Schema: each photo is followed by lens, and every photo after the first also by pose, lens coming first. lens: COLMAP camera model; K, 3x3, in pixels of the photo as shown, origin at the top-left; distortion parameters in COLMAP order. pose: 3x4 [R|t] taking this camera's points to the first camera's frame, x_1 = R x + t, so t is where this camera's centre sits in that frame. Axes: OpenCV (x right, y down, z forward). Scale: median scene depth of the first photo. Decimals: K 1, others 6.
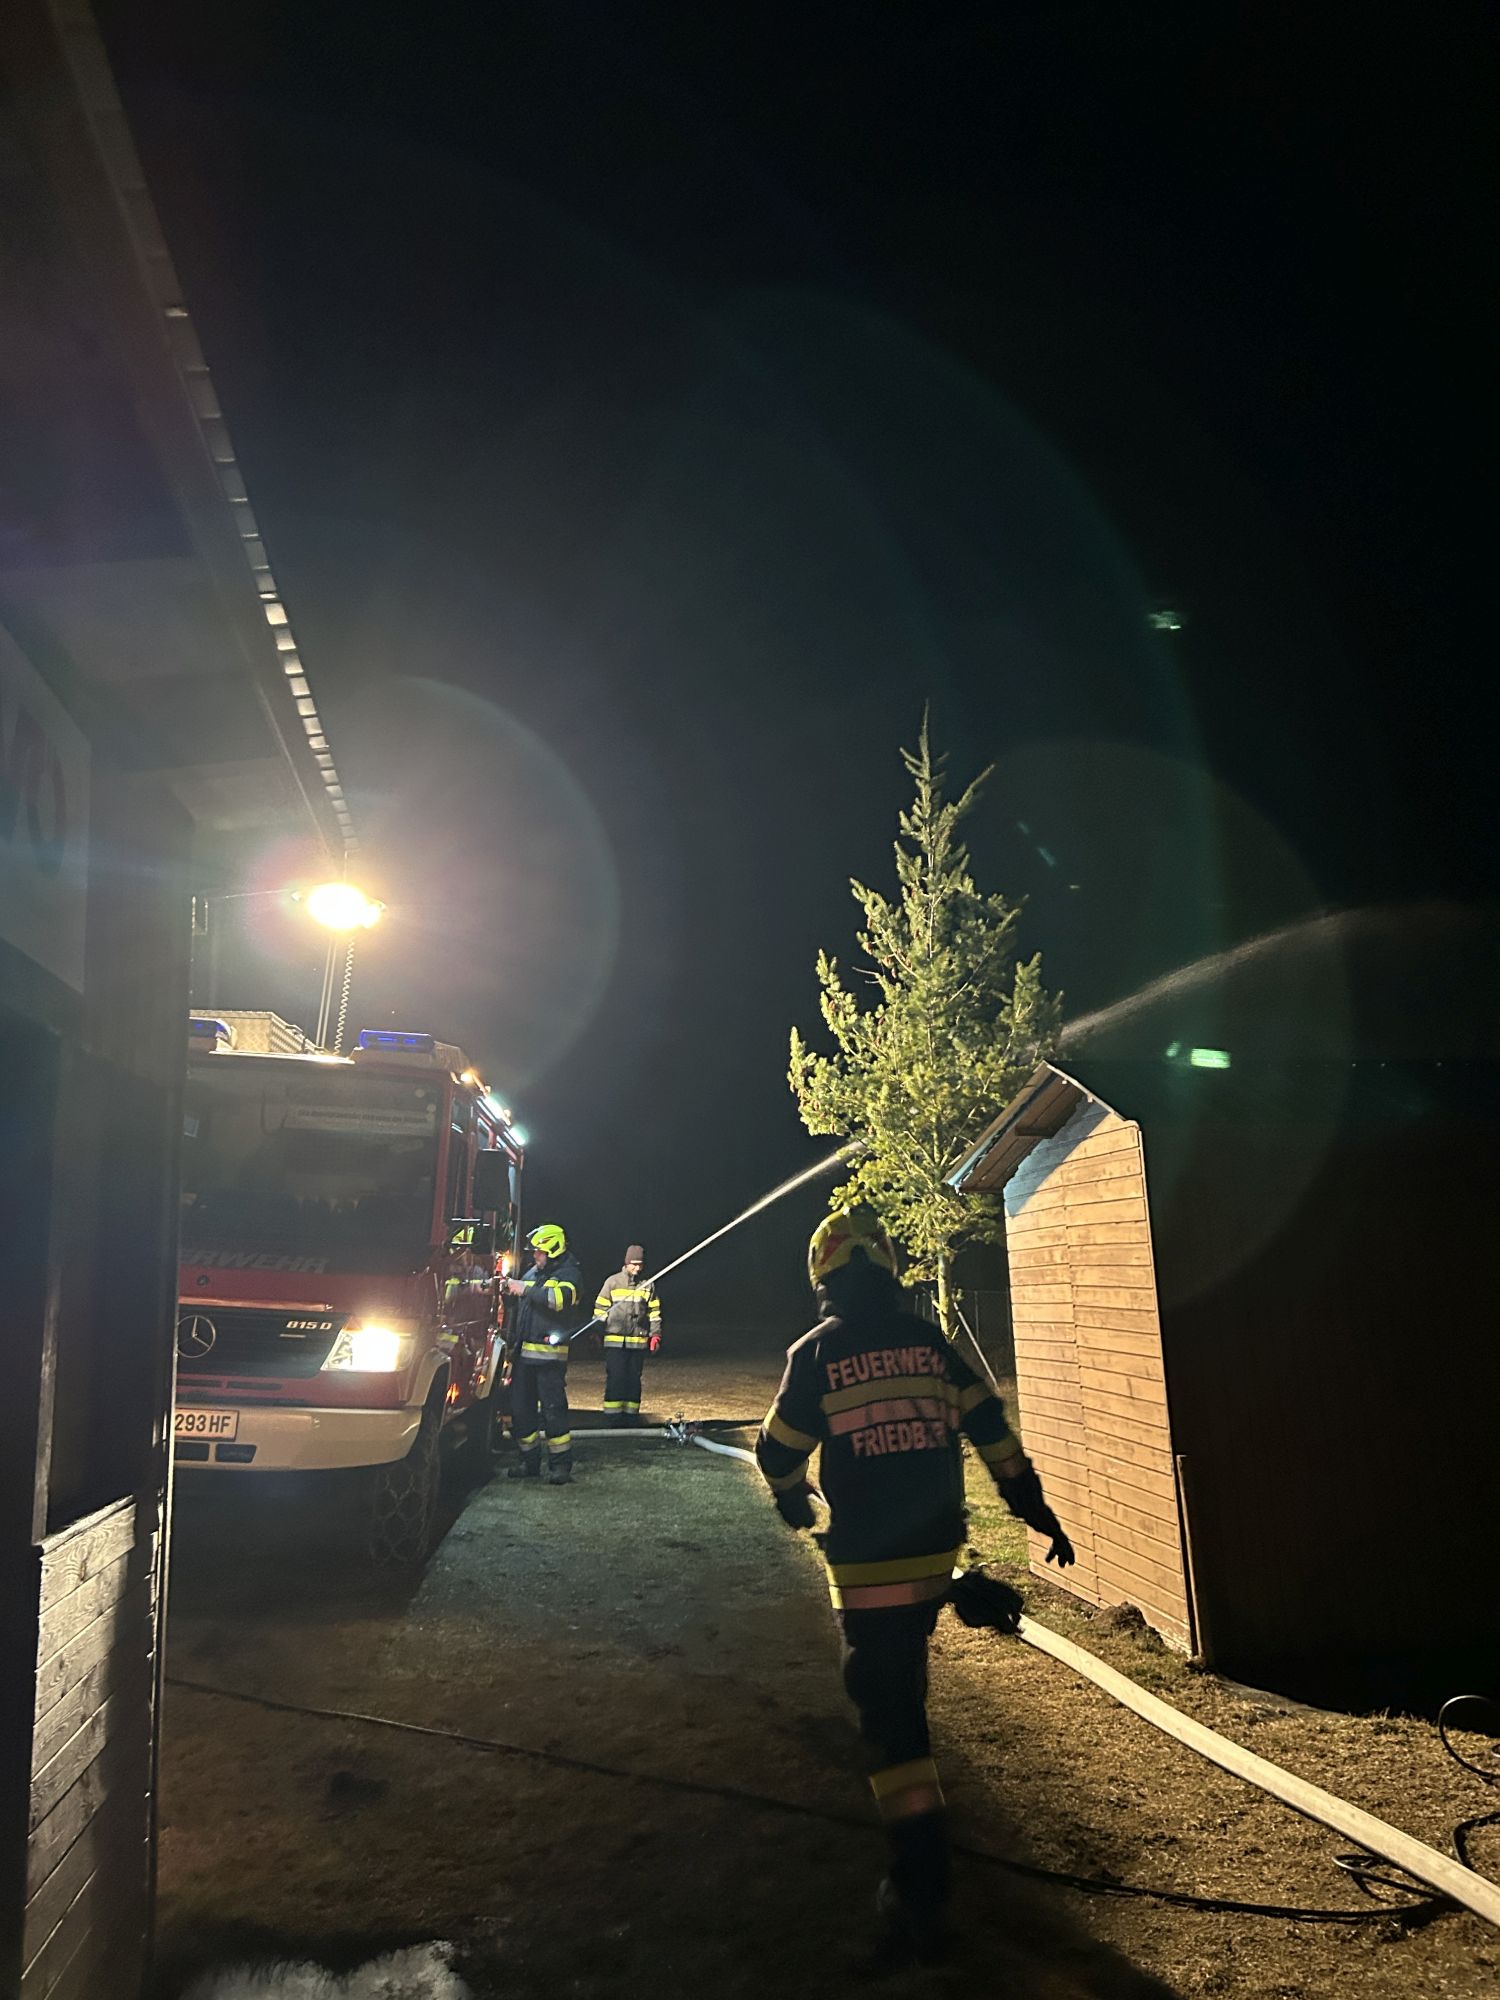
lens RADIAL K [[1498.5, 0, 751.2], [0, 1498.5, 981.0], [0, 0, 1]] dist [0.056901, -0.059318]
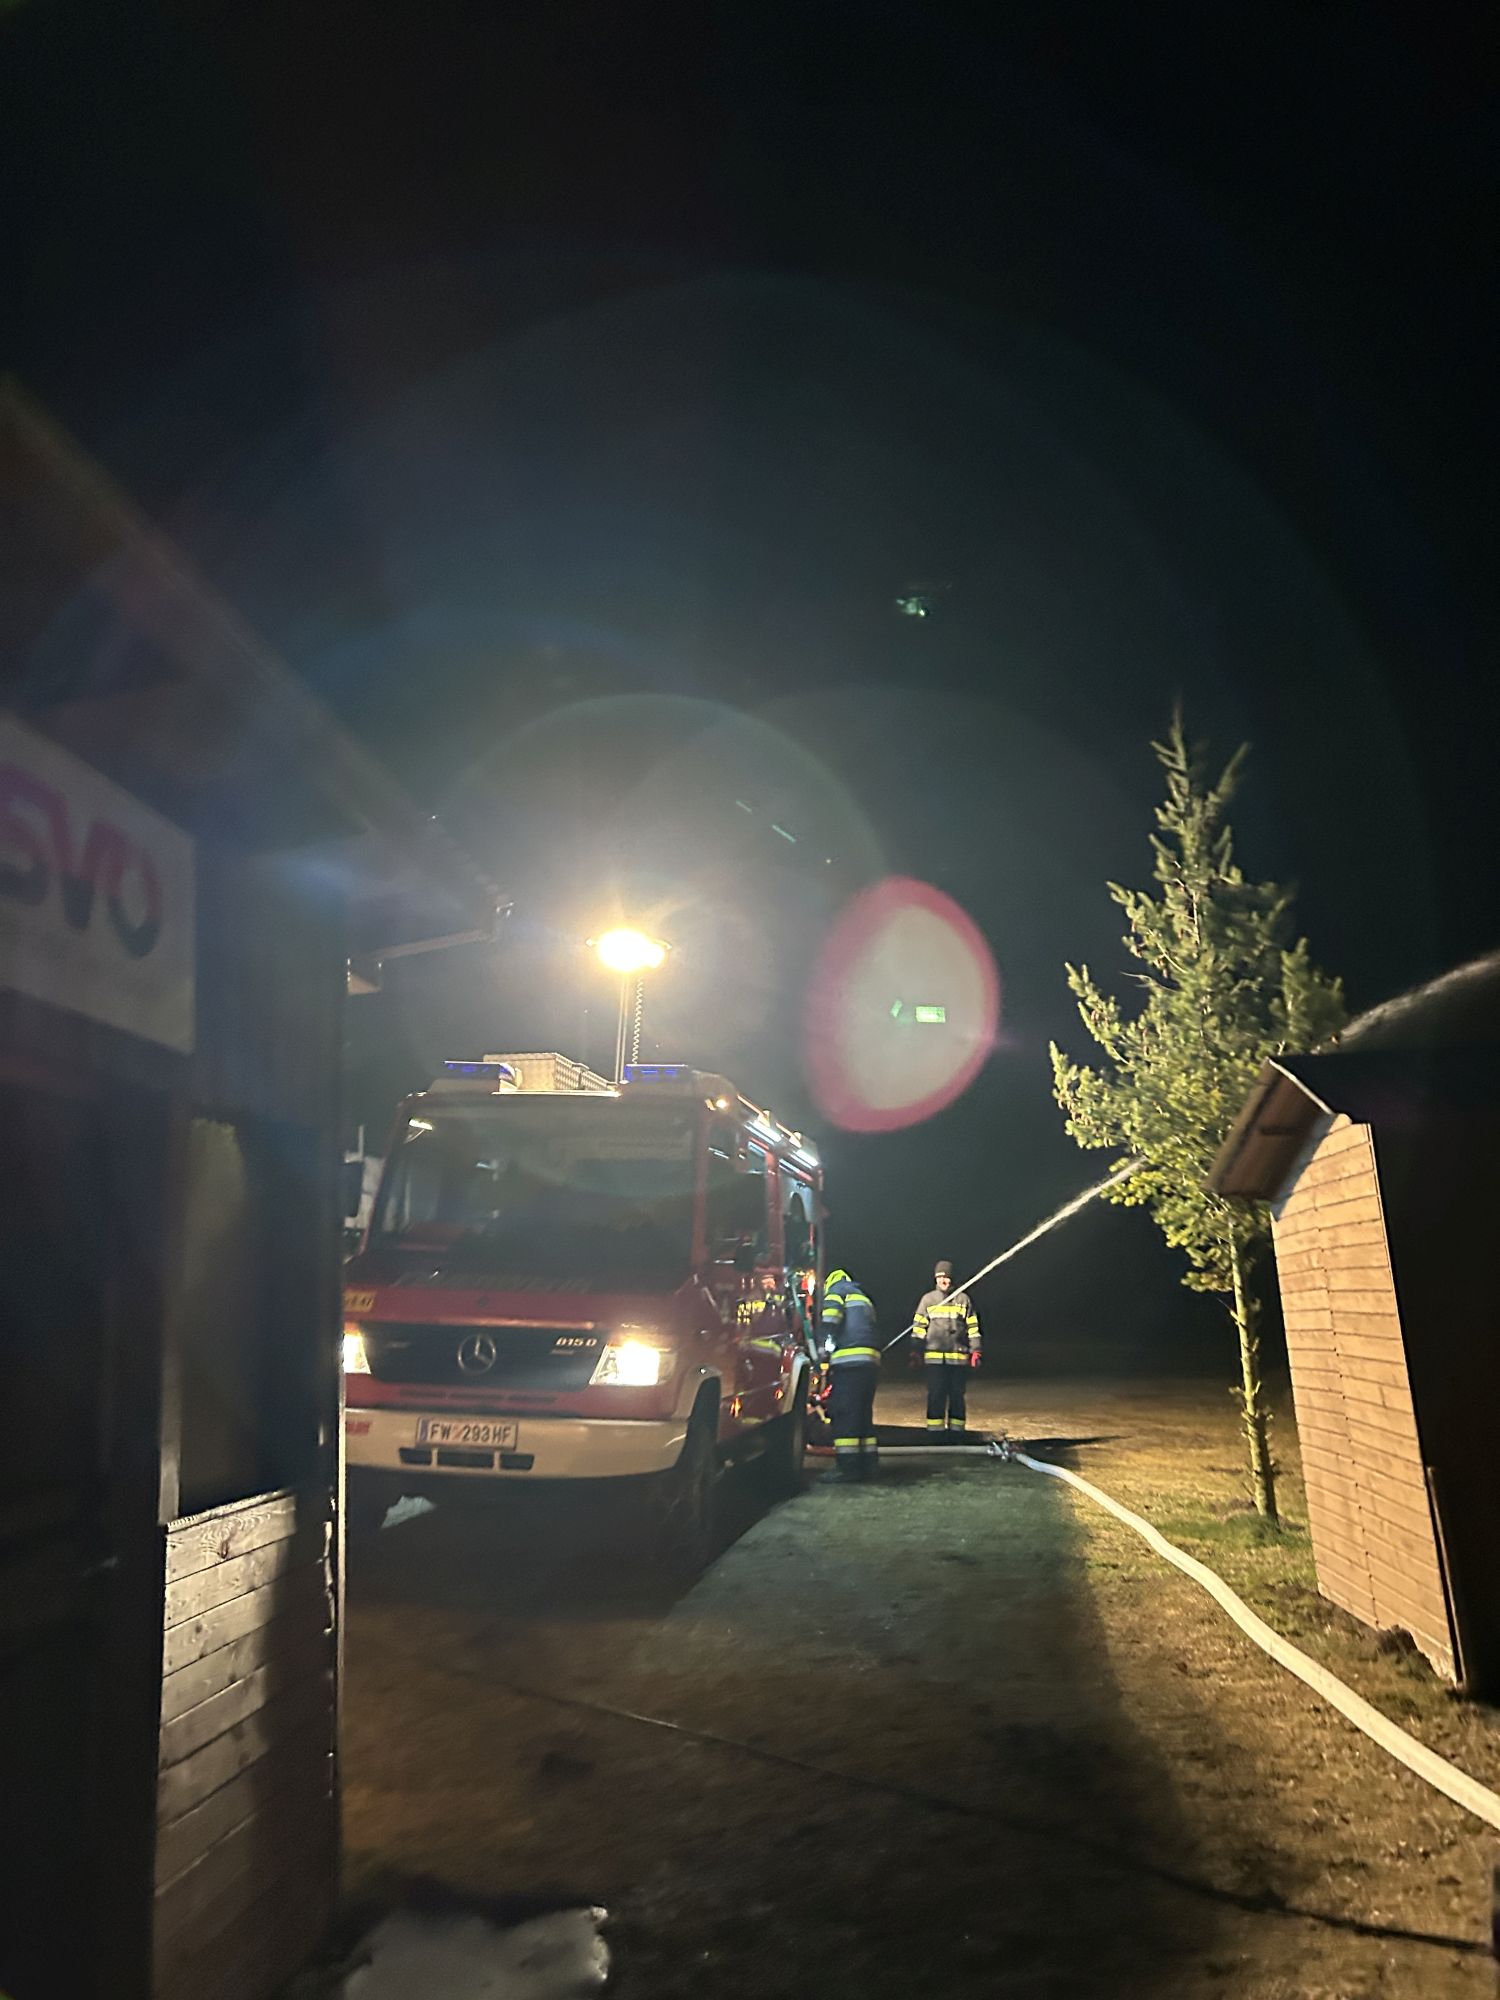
lens RADIAL K [[1498.5, 0, 754.1], [0, 1498.5, 982.3], [0, 0, 1]] dist [0.056901, -0.059318]
pose [[0.968918, -0.071763, -0.236746, 0.105759], [0.068881, 0.997416, -0.020436, 0.003081], [0.237600, 0.003493, 0.971357, -0.012416]]
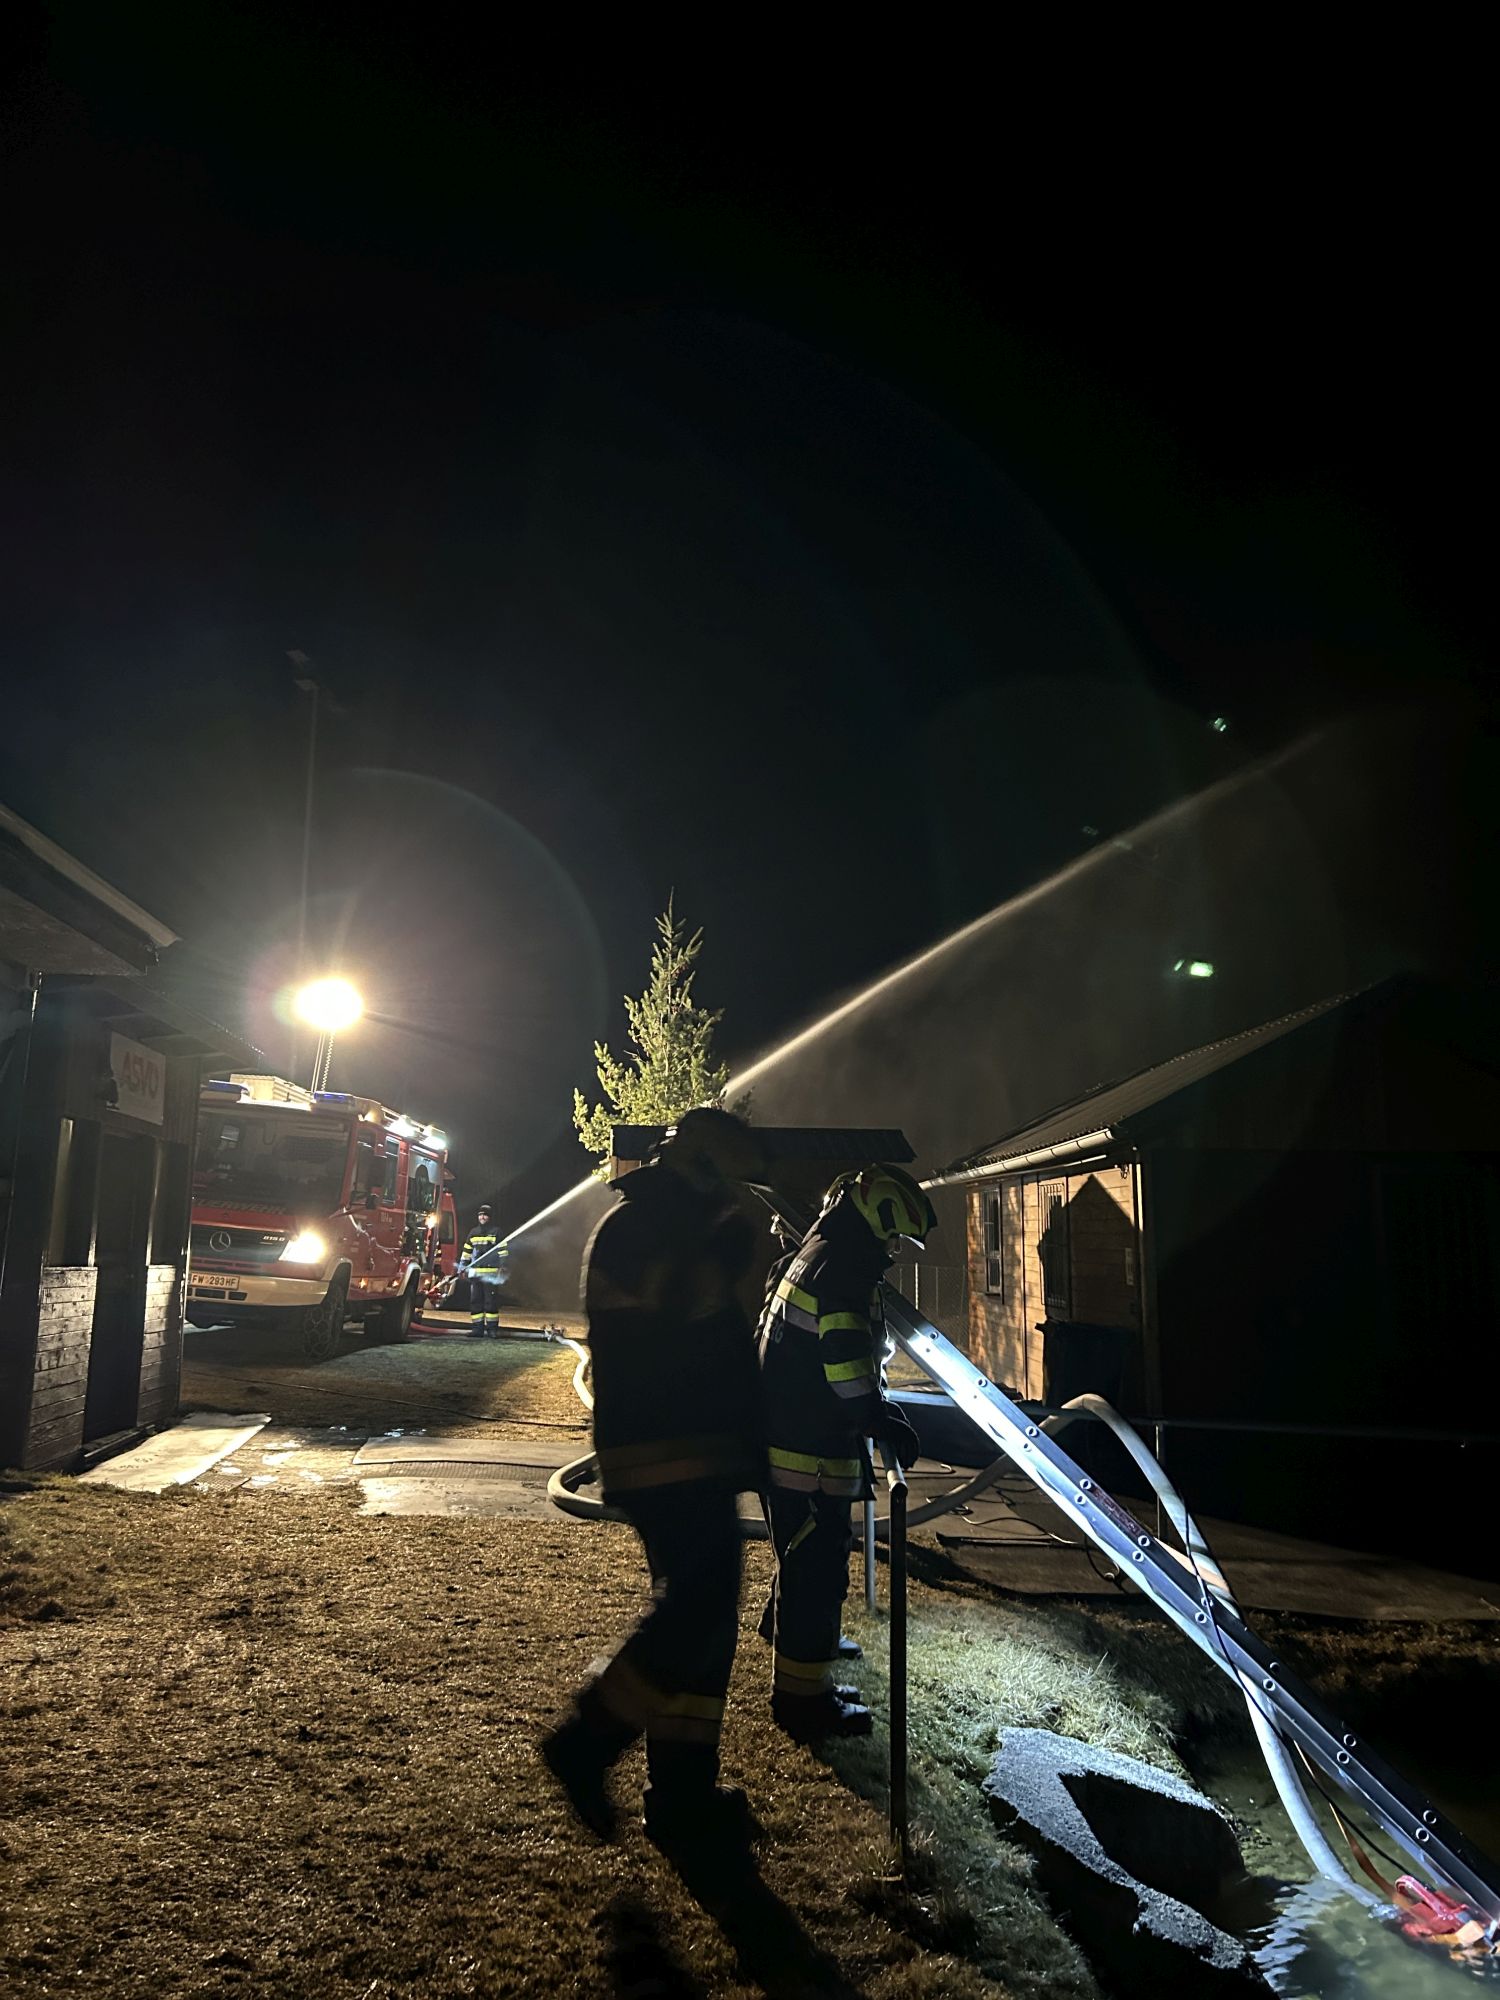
lens RADIAL K [[1498.5, 0, 755.2], [0, 1498.5, 995.1], [0, 0, 1]] dist [0.056901, -0.059318]
pose [[0.997804, 0.026301, -0.060795, 0.515358], [-0.025157, 0.999493, 0.019497, -0.176035], [0.061277, -0.017925, 0.997960, -1.094572]]
